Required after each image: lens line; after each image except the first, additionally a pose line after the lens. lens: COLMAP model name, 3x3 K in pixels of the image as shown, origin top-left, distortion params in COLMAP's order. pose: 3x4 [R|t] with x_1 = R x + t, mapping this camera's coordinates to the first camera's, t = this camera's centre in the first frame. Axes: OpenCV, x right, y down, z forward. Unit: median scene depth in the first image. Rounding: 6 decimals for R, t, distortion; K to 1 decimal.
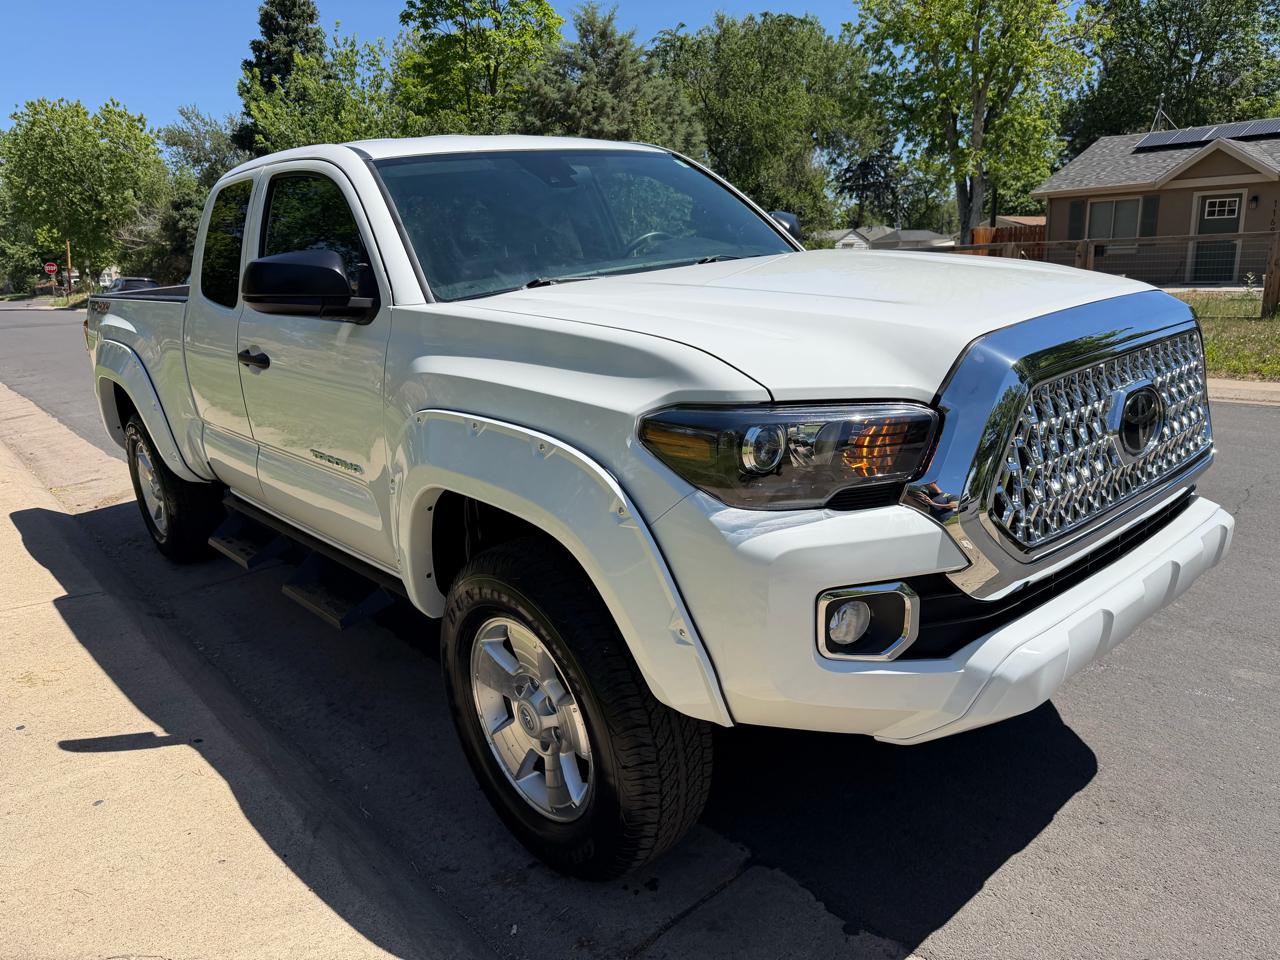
lens RADIAL K [[894.9, 0, 636.2], [0, 894.9, 487.6], [0, 0, 1]] dist [0.015328, -0.022283]
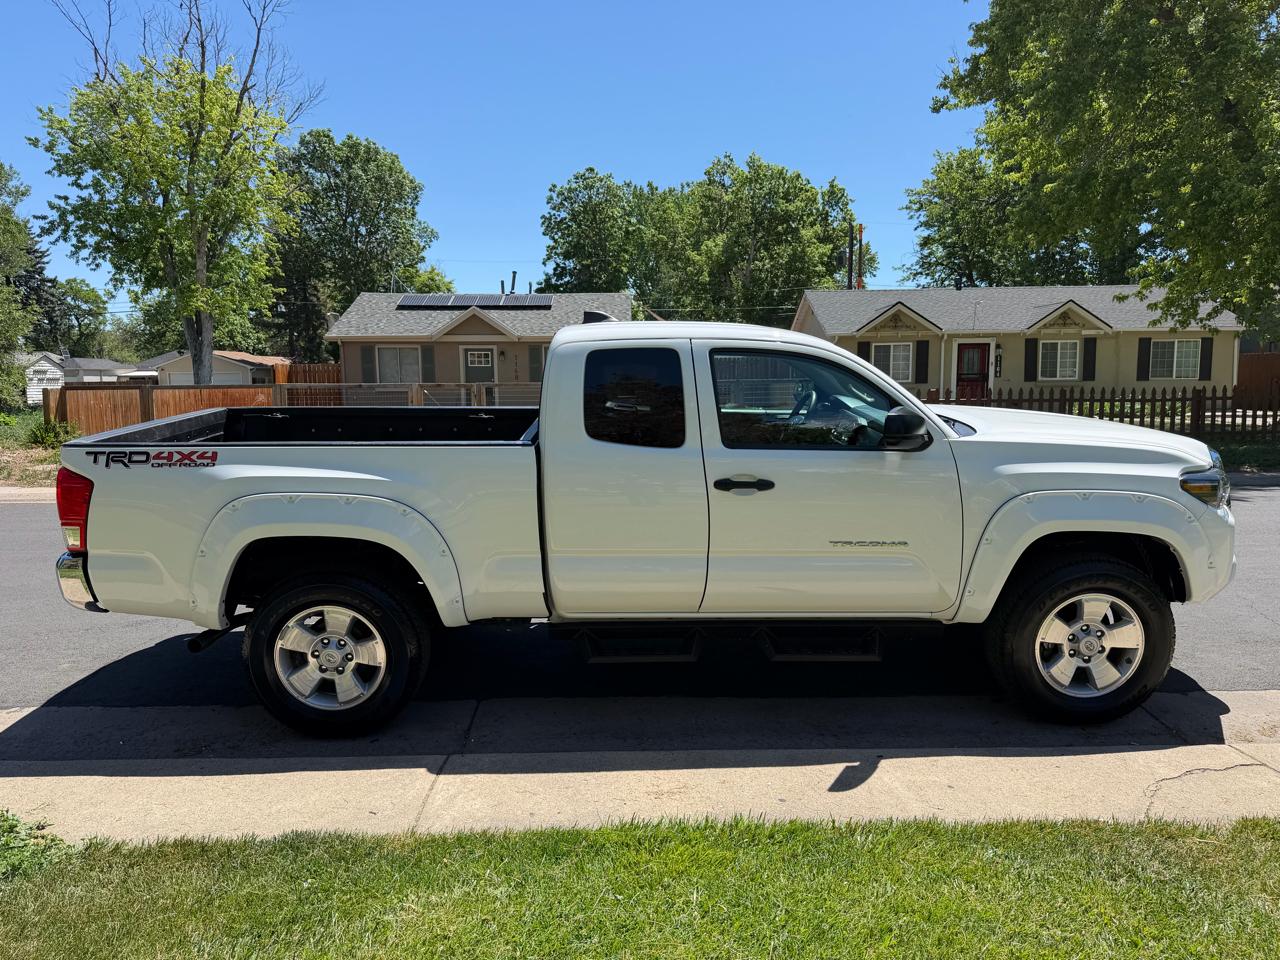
lens RADIAL K [[894.9, 0, 636.2], [0, 894.9, 487.6], [0, 0, 1]] dist [0.015328, -0.022283]
pose [[0.648312, -0.061387, 0.758896, -0.082821], [0.168584, 0.983577, -0.064458, -0.004450], [-0.742476, 0.169727, 0.648014, 0.015438]]
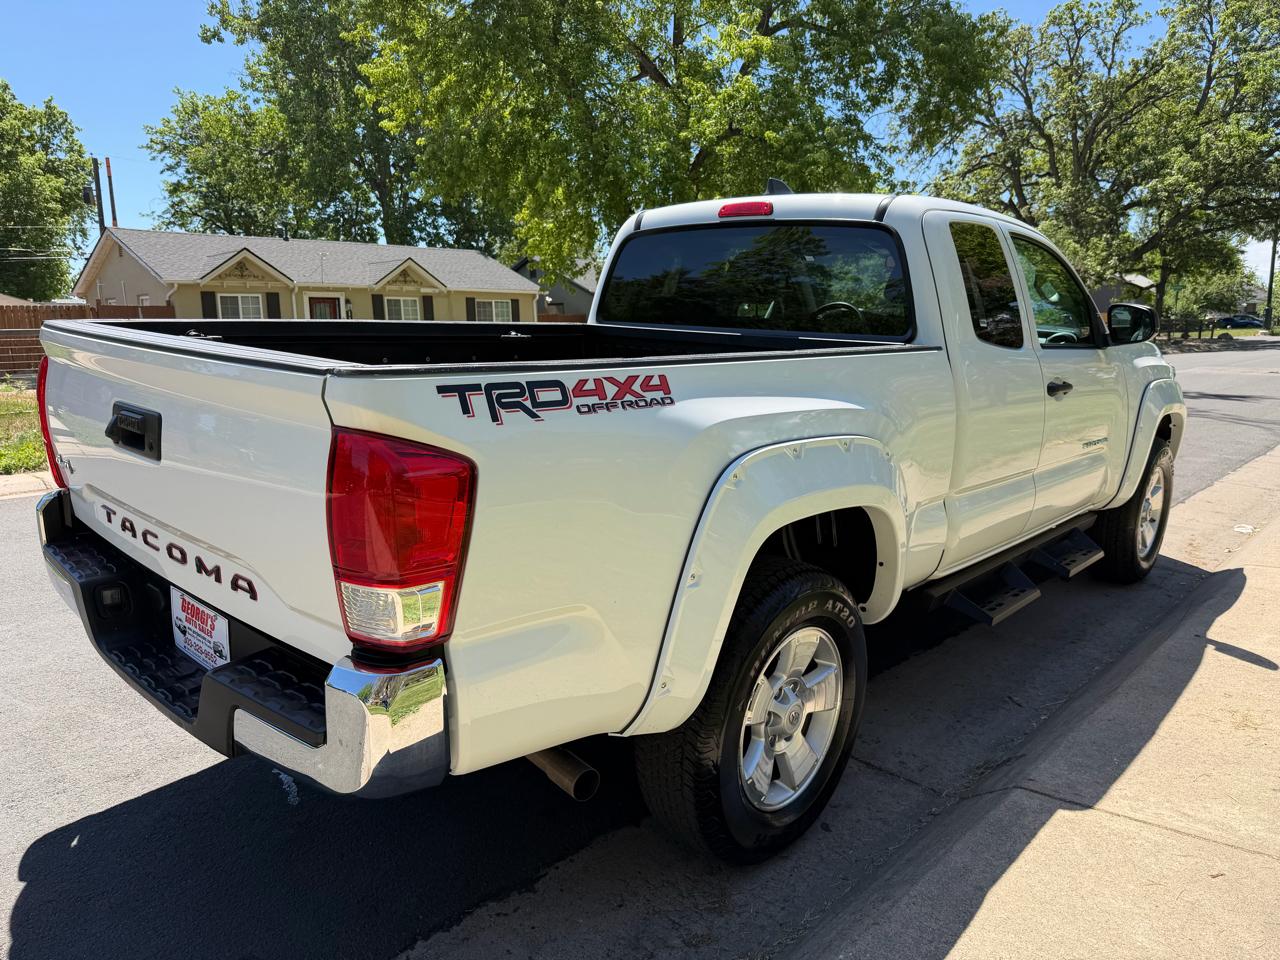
lens RADIAL K [[894.9, 0, 636.2], [0, 894.9, 487.6], [0, 0, 1]] dist [0.015328, -0.022283]
pose [[-0.107436, -0.130984, 0.985546, -0.084823], [0.255771, 0.954278, 0.154710, -0.018982], [-0.960749, 0.268696, -0.069022, 0.090693]]
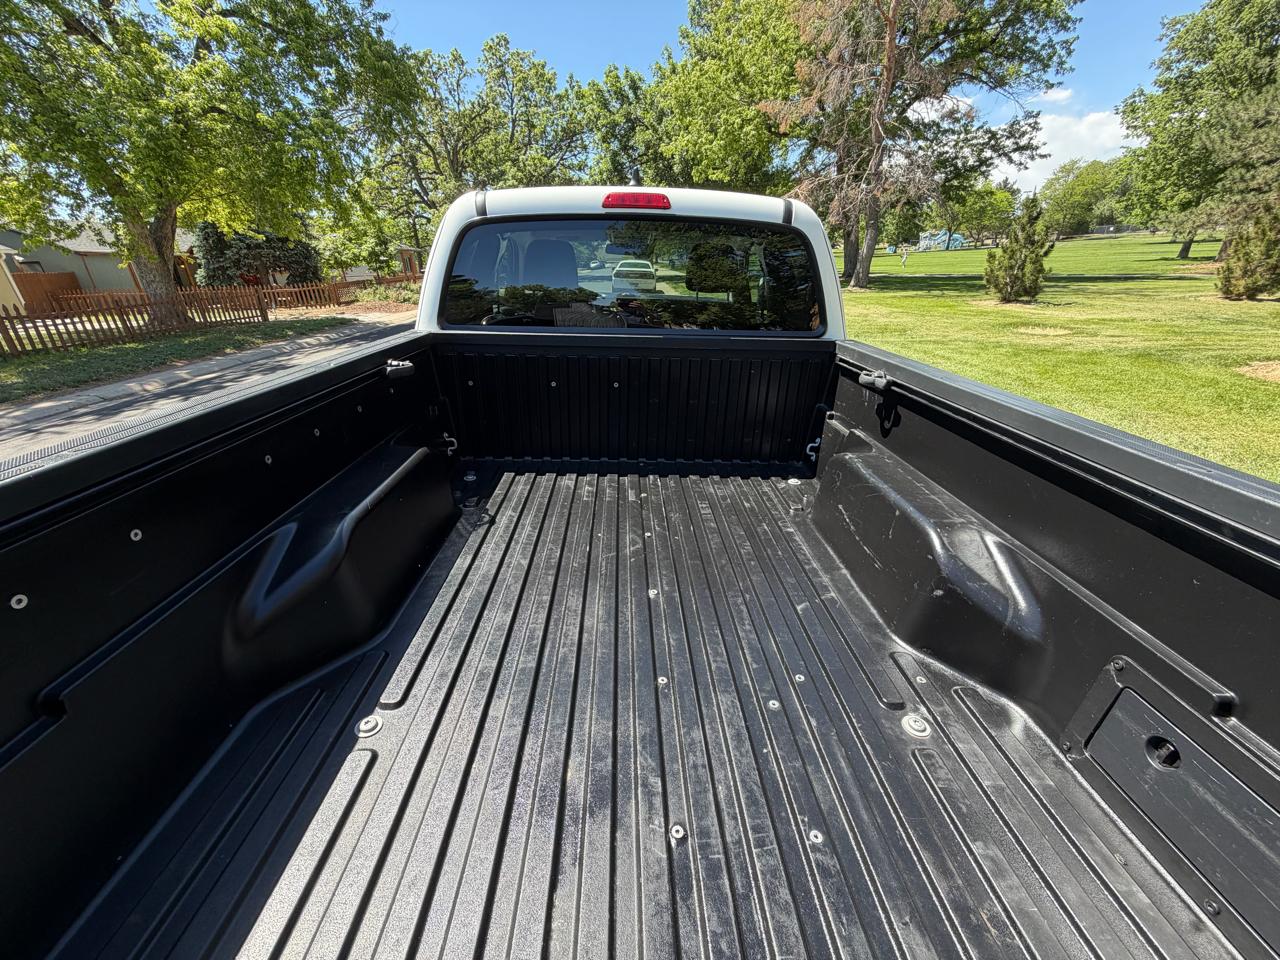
lens RADIAL K [[508.1, 0, 633.4], [0, 508.1, 480.3], [0, 0, 1]] dist [-0.001283, 0.000530]
pose [[-0.760339, -0.193121, 0.620153, -0.046217], [0.220329, 0.821480, 0.525951, -0.028340], [-0.611016, 0.536539, -0.582053, 0.103550]]
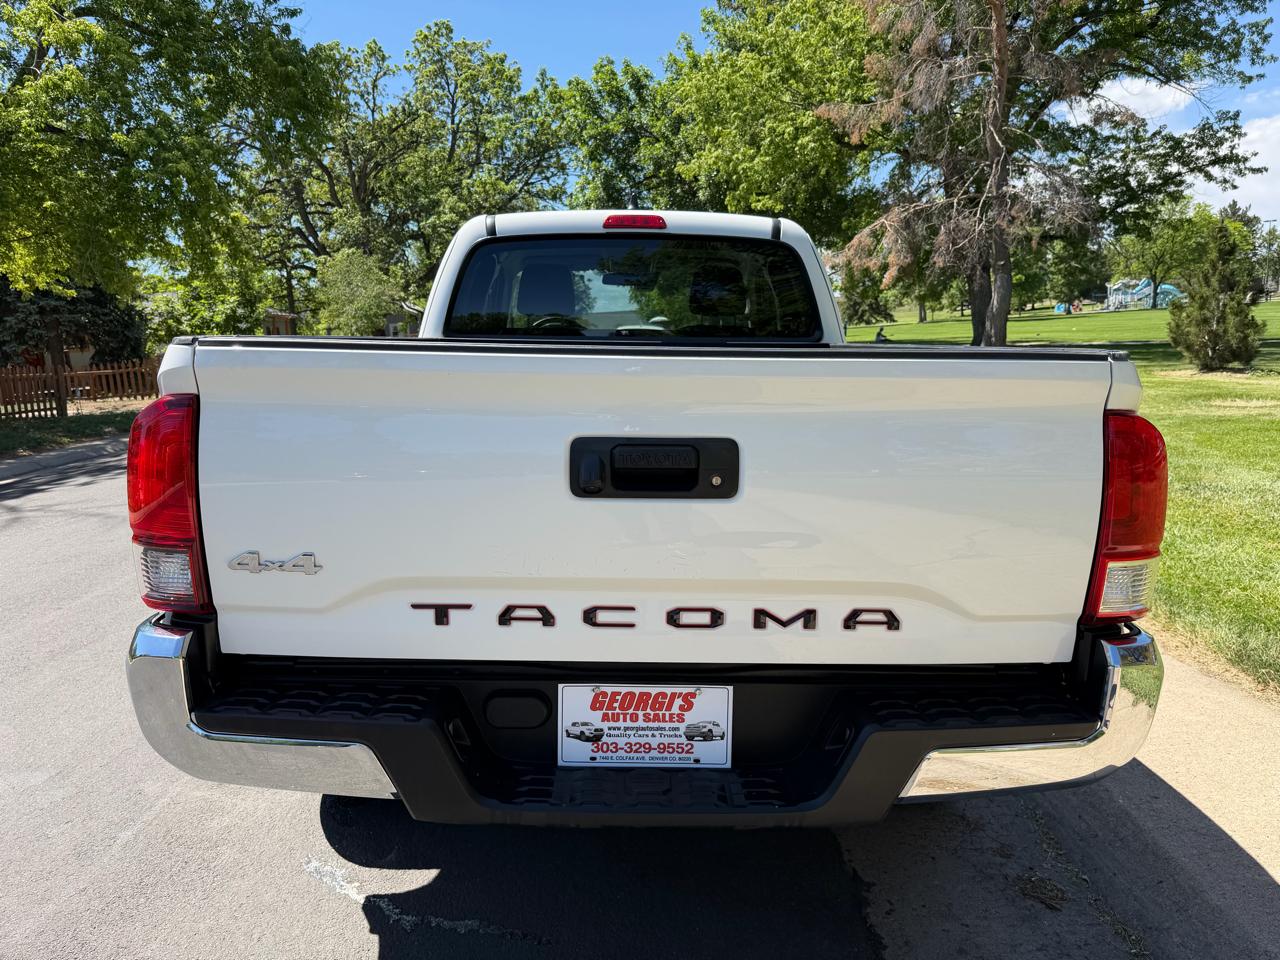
lens RADIAL K [[894.9, 0, 636.2], [0, 894.9, 487.6], [0, 0, 1]] dist [0.015328, -0.022283]
pose [[-0.757597, -0.035207, 0.651772, -0.064366], [0.231771, 0.918963, 0.319043, -0.028745], [-0.610187, 0.392768, -0.688044, 0.125286]]
